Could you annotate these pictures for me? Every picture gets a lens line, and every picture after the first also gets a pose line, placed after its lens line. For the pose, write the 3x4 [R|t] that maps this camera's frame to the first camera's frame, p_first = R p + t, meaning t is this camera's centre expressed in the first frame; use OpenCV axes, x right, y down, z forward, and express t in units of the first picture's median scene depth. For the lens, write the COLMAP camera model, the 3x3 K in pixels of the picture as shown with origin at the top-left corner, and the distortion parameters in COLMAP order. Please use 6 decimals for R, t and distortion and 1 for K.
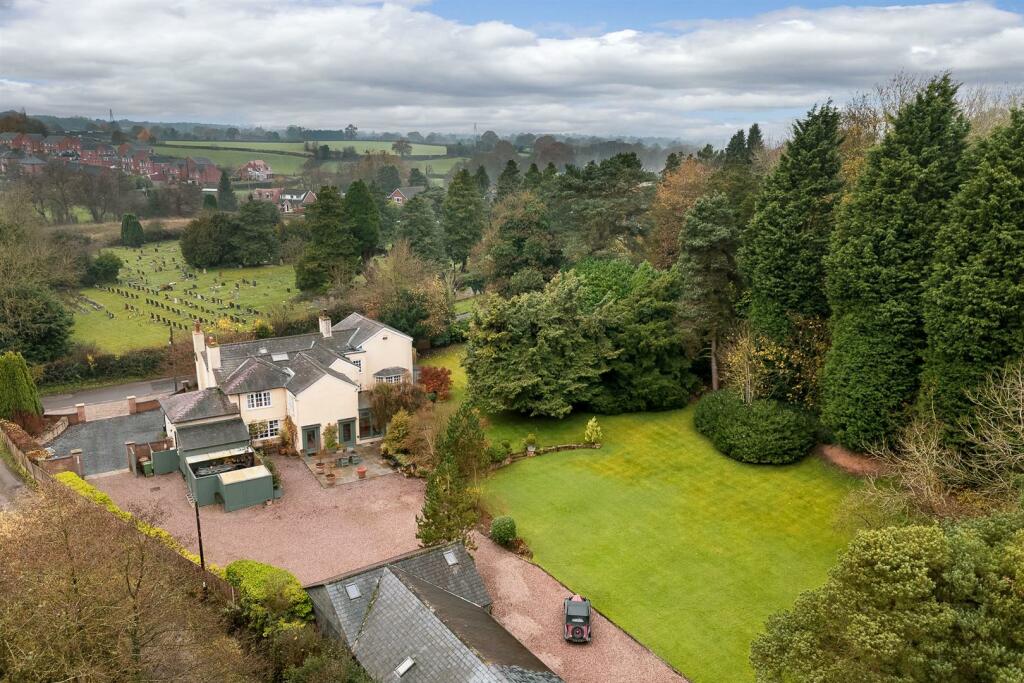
lens RADIAL K [[773.4, 0, 516.3], [0, 773.4, 342.6], [0, 0, 1]] dist [0.077629, -0.067660]
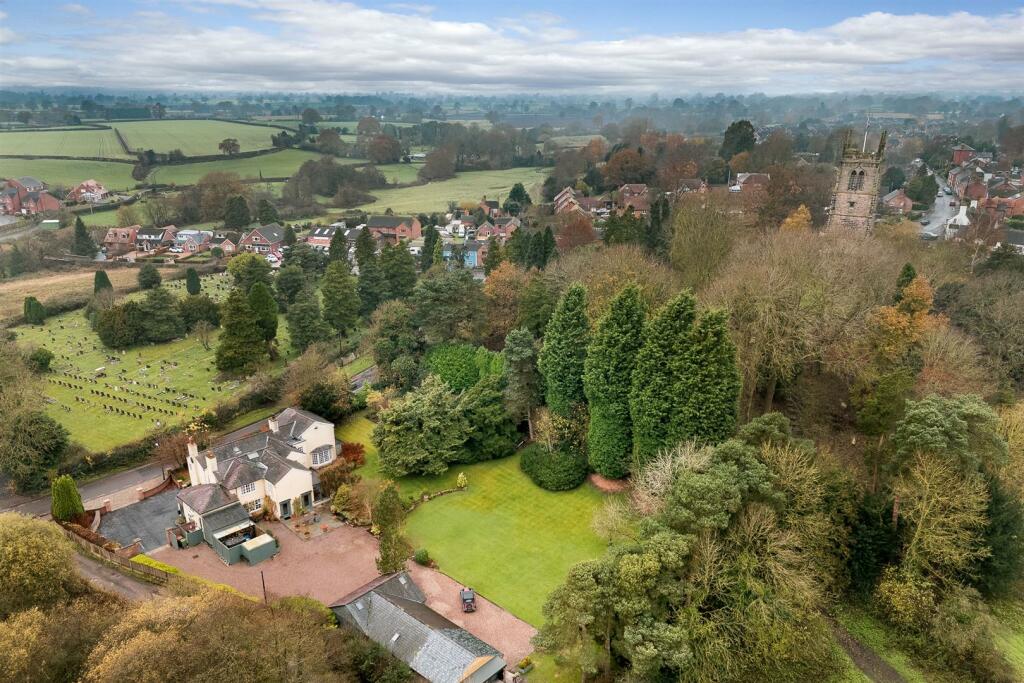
lens RADIAL K [[773.4, 0, 513.1], [0, 773.4, 346.9], [0, 0, 1]] dist [0.077629, -0.067660]
pose [[0.975286, -0.094079, 0.199915, -0.101517], [0.079088, 0.993513, 0.081709, -0.305352], [-0.206306, -0.063879, 0.976400, -0.642617]]
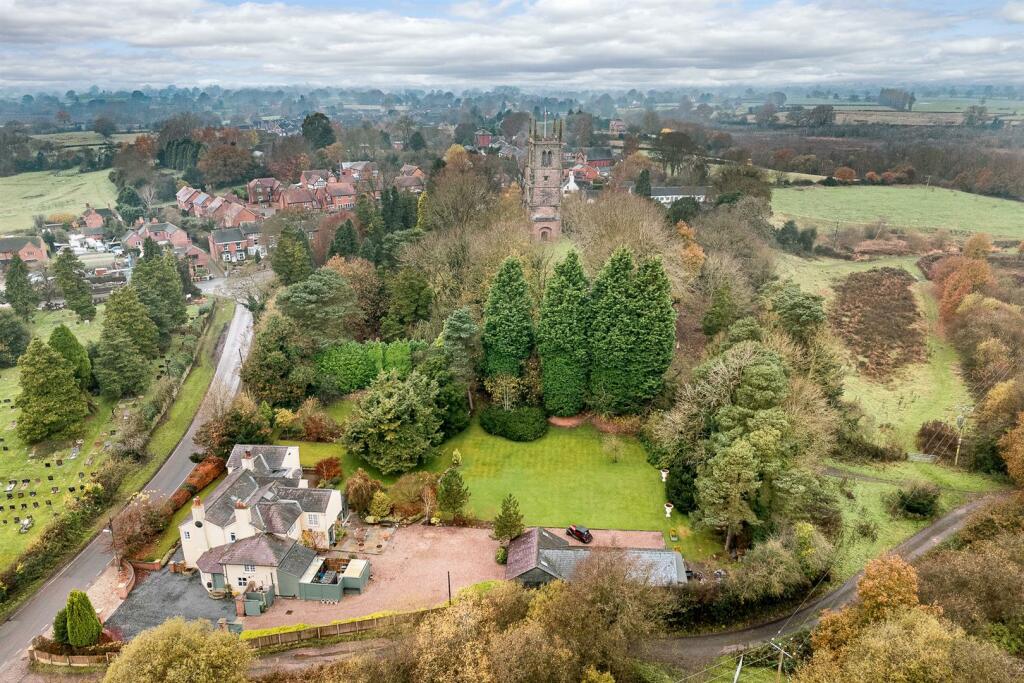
lens RADIAL K [[773.4, 0, 513.3], [0, 773.4, 340.2], [0, 0, 1]] dist [0.077629, -0.067660]
pose [[0.613942, -0.274789, 0.739977, -1.077163], [0.209701, 0.960543, 0.182711, -0.444808], [-0.760986, 0.043000, 0.647341, -0.247361]]
